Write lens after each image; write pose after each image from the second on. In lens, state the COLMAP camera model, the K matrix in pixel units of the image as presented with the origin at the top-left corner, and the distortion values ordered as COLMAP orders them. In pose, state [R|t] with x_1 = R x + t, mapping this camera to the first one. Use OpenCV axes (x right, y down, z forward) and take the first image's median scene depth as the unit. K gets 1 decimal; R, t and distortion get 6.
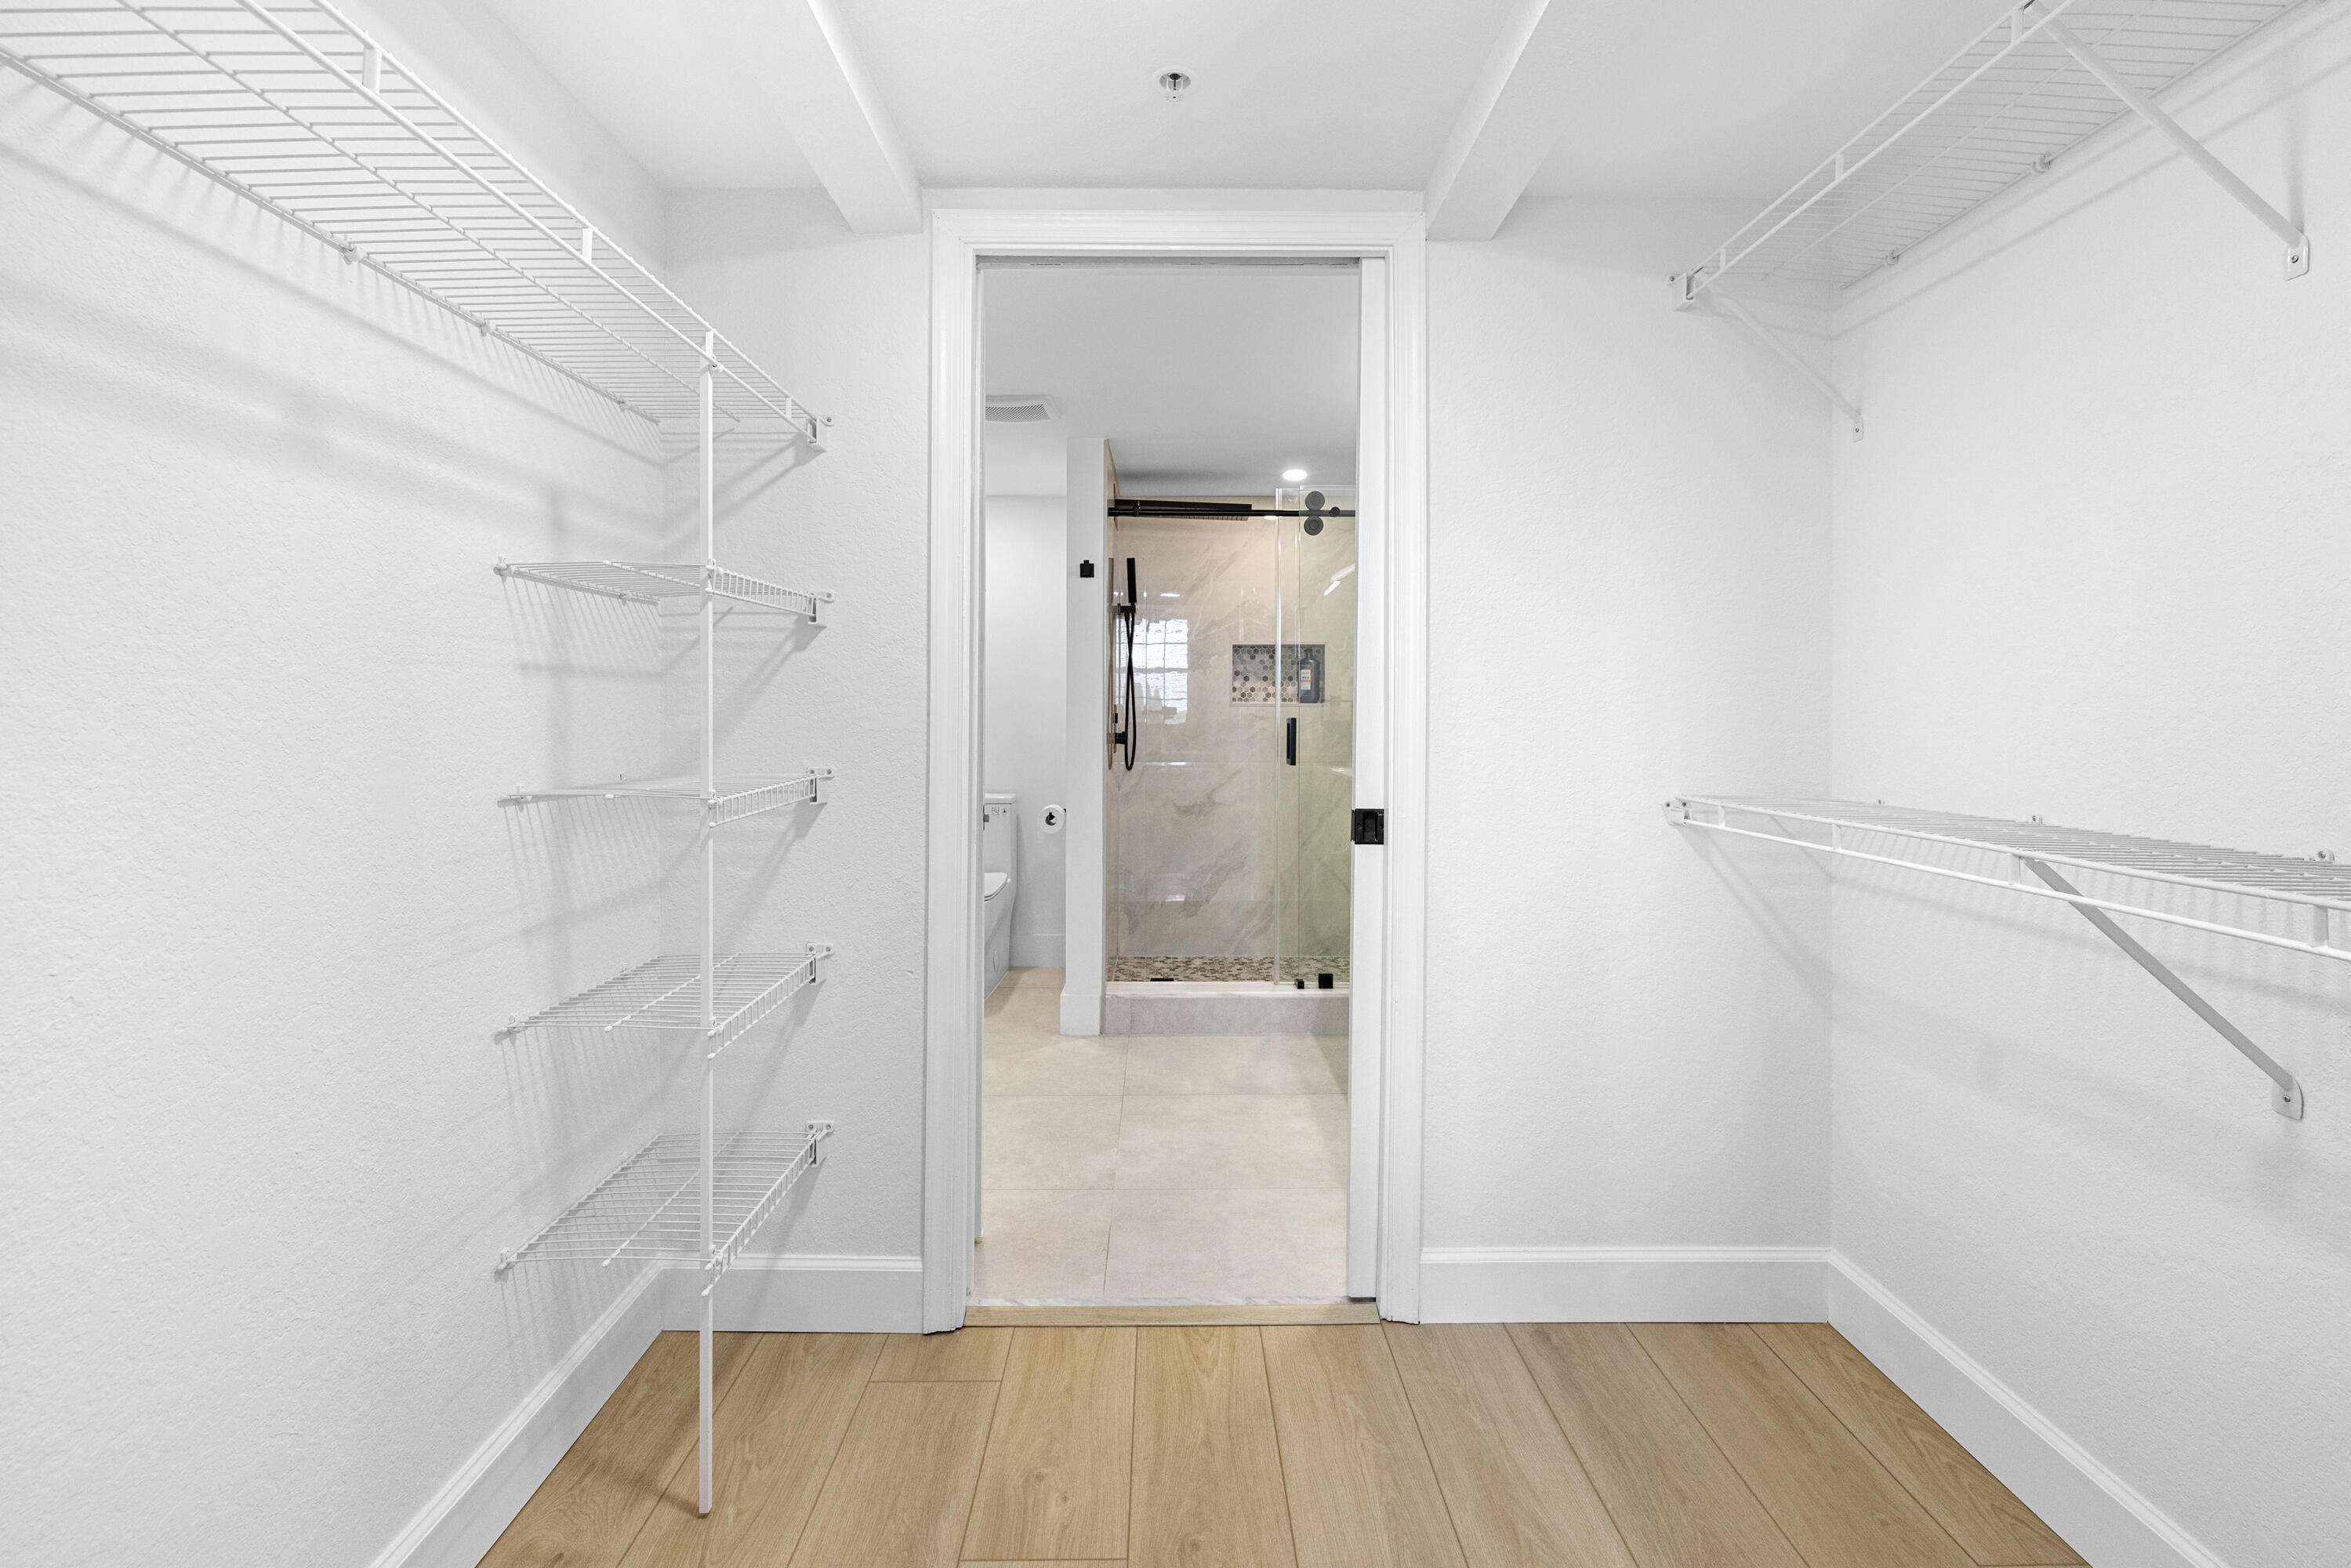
lens RADIAL K [[999.1, 0, 1172.3], [0, 999.1, 701.5], [0, 0, 1]] dist [-0.000211, 0.000295]
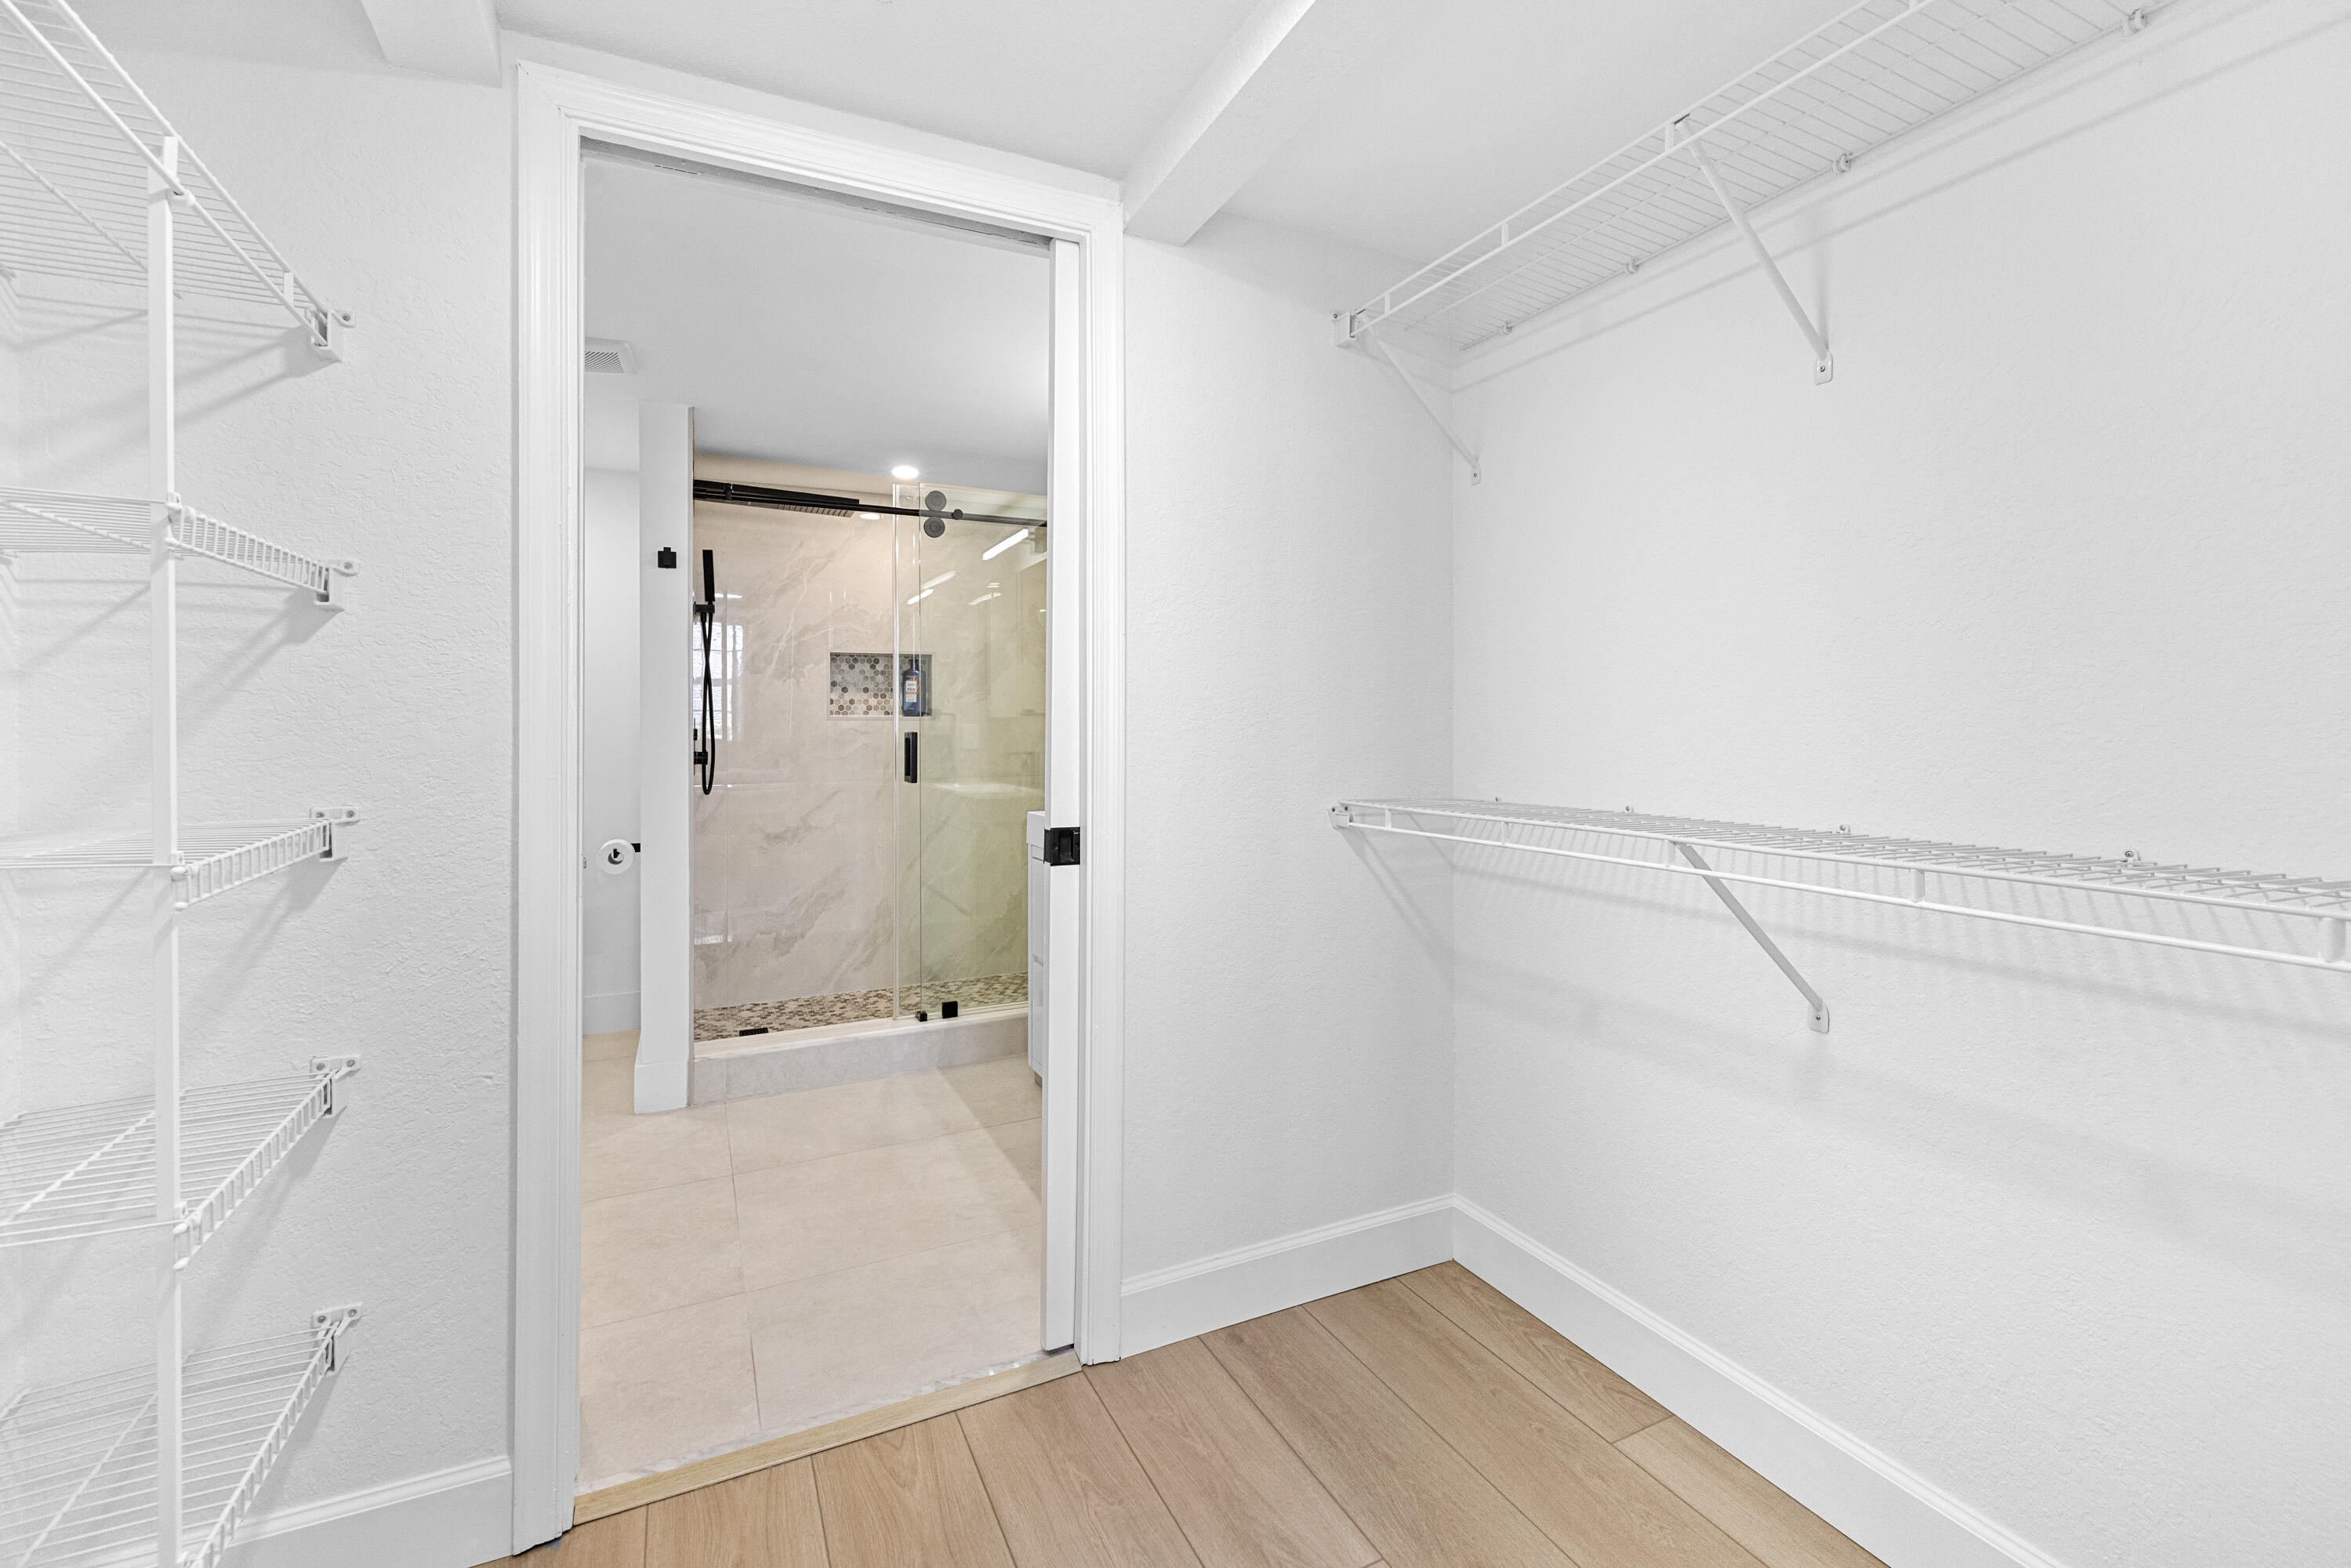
lens RADIAL K [[998.2, 0, 1163.1], [0, 998.2, 719.0], [0, 0, 1]] dist [0.000583, 0.000117]
pose [[0.906534, -0.004528, 0.422109, -0.117376], [0.002960, 0.999986, 0.004369, 0.001527], [-0.422123, -0.002711, 0.906535, 0.110760]]
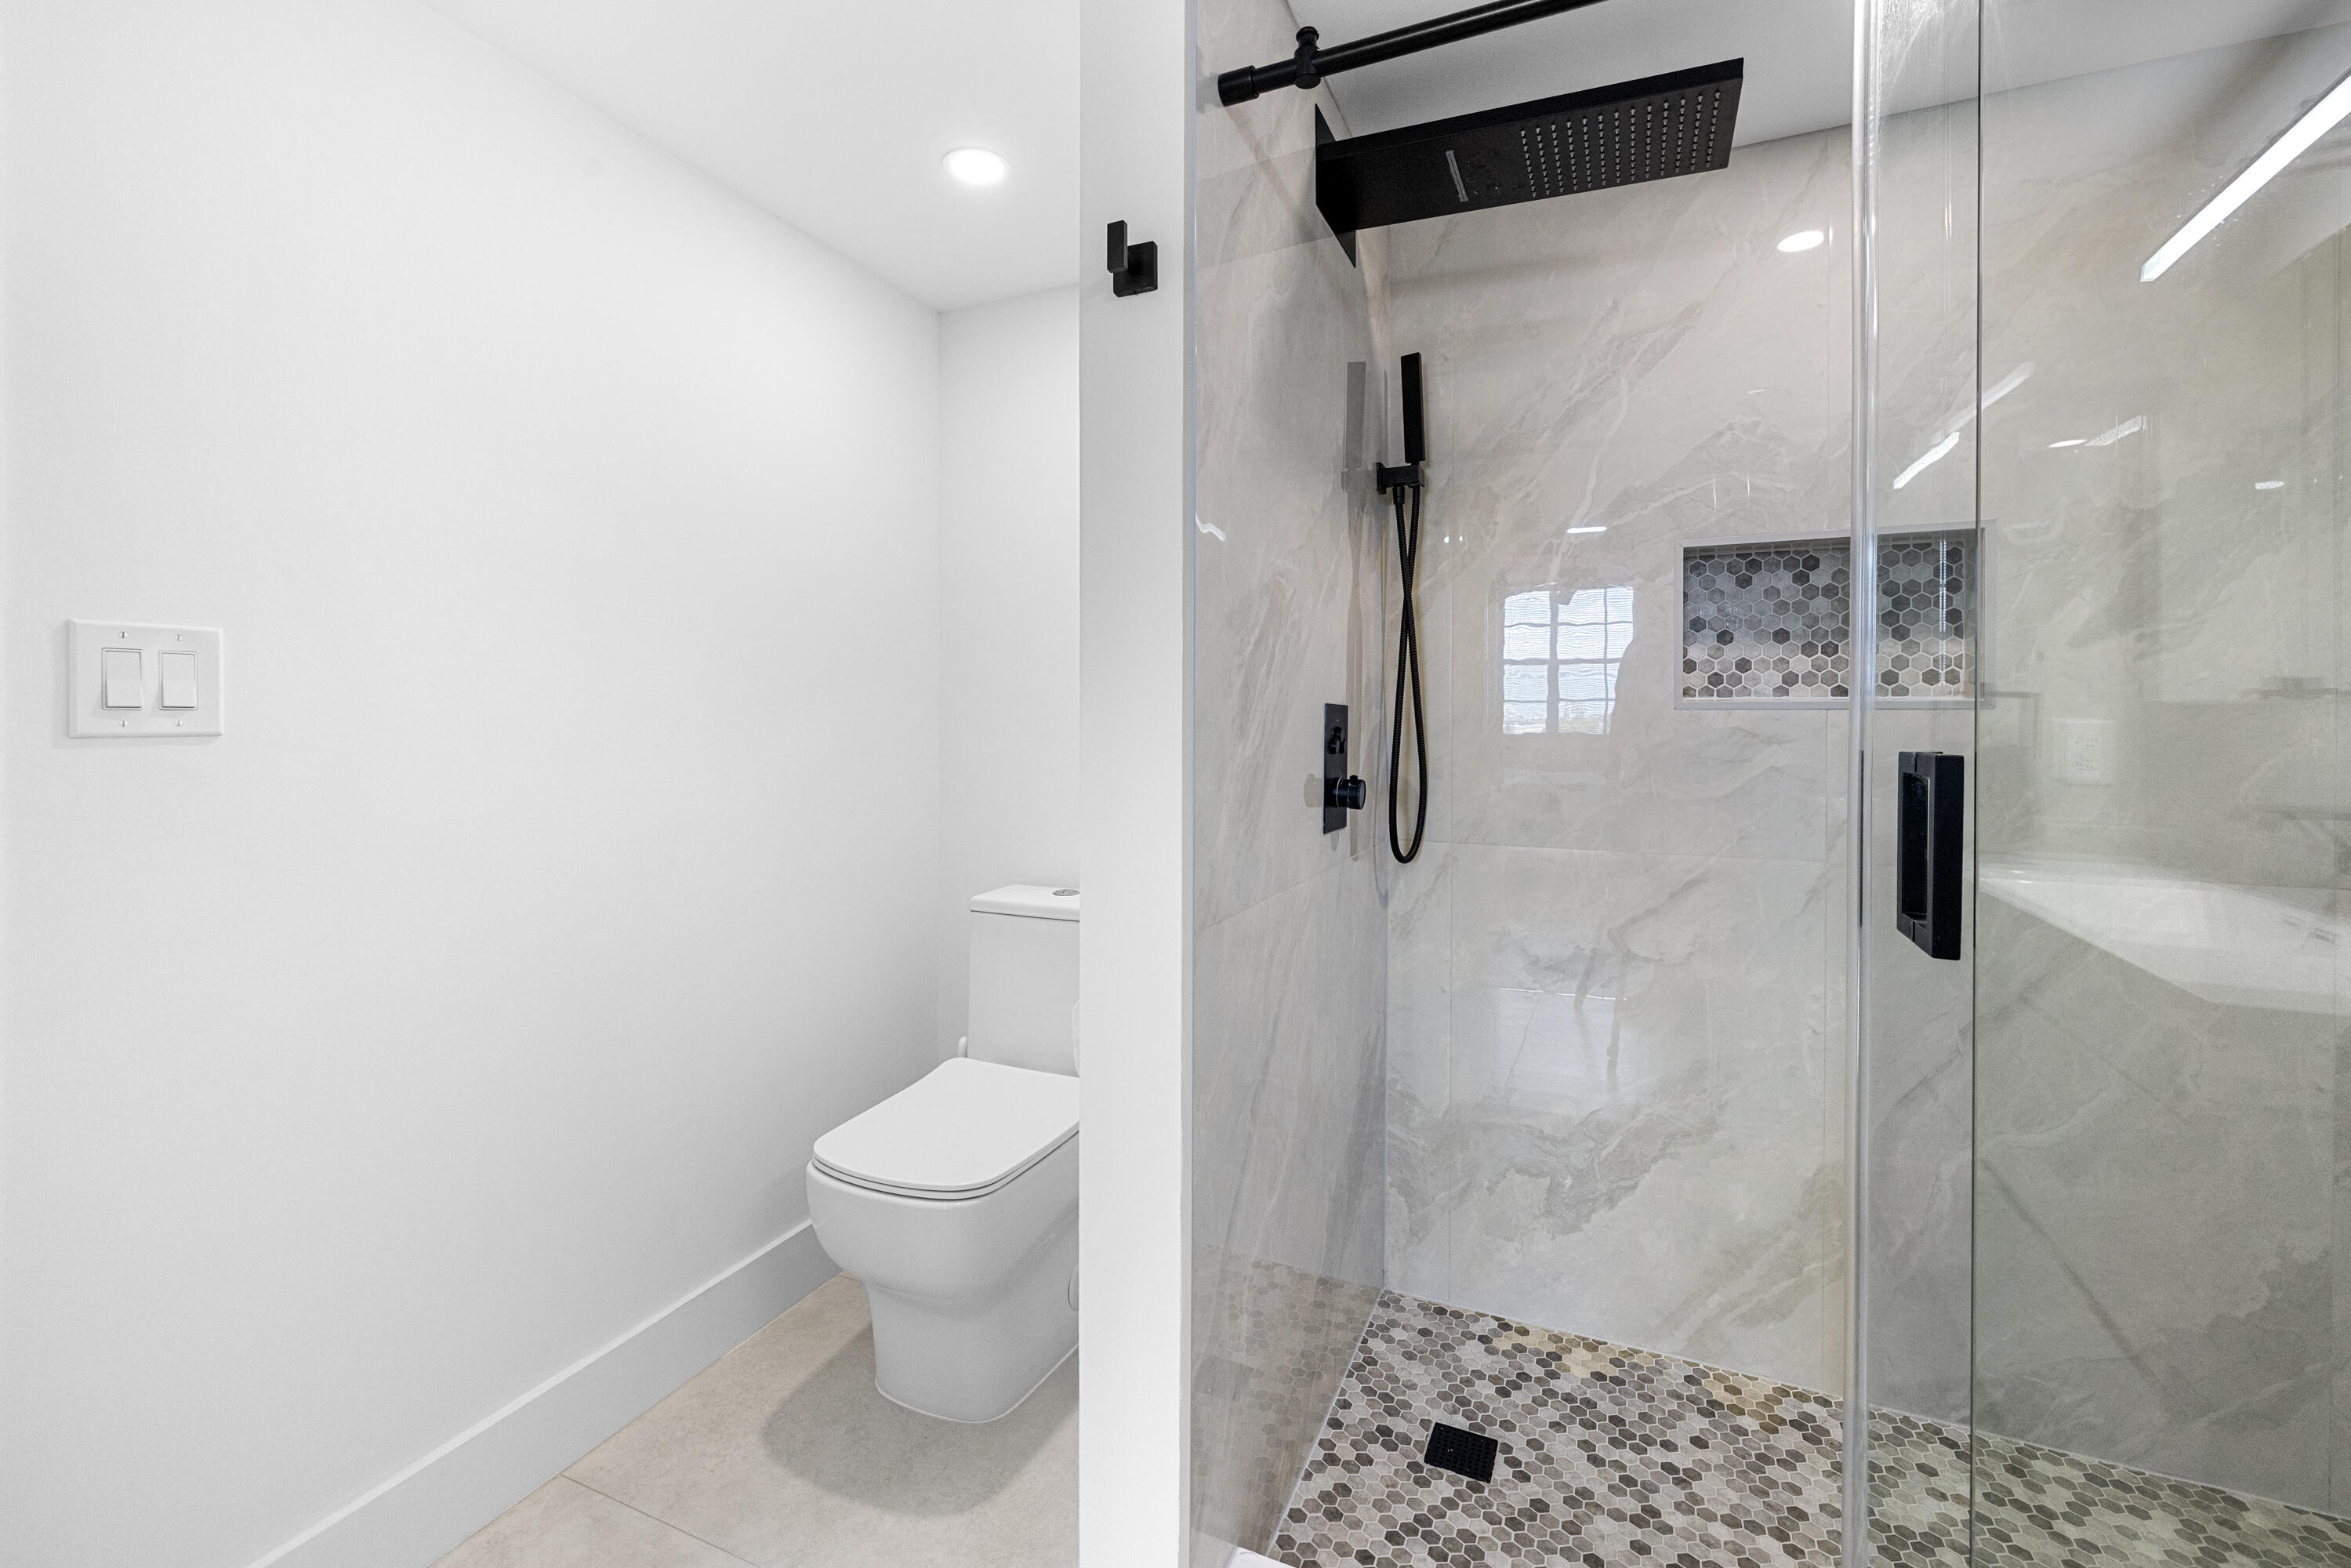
lens RADIAL K [[1000.3, 0, 1179.2], [0, 1000.3, 720.0], [0, 0, 1]] dist [0.000173, 0.000199]
pose [[0.908126, 0.002118, -0.418691, 0.108644], [0.002799, 0.999934, 0.011131, 0.010009], [0.418687, -0.011280, 0.908060, 1.368433]]
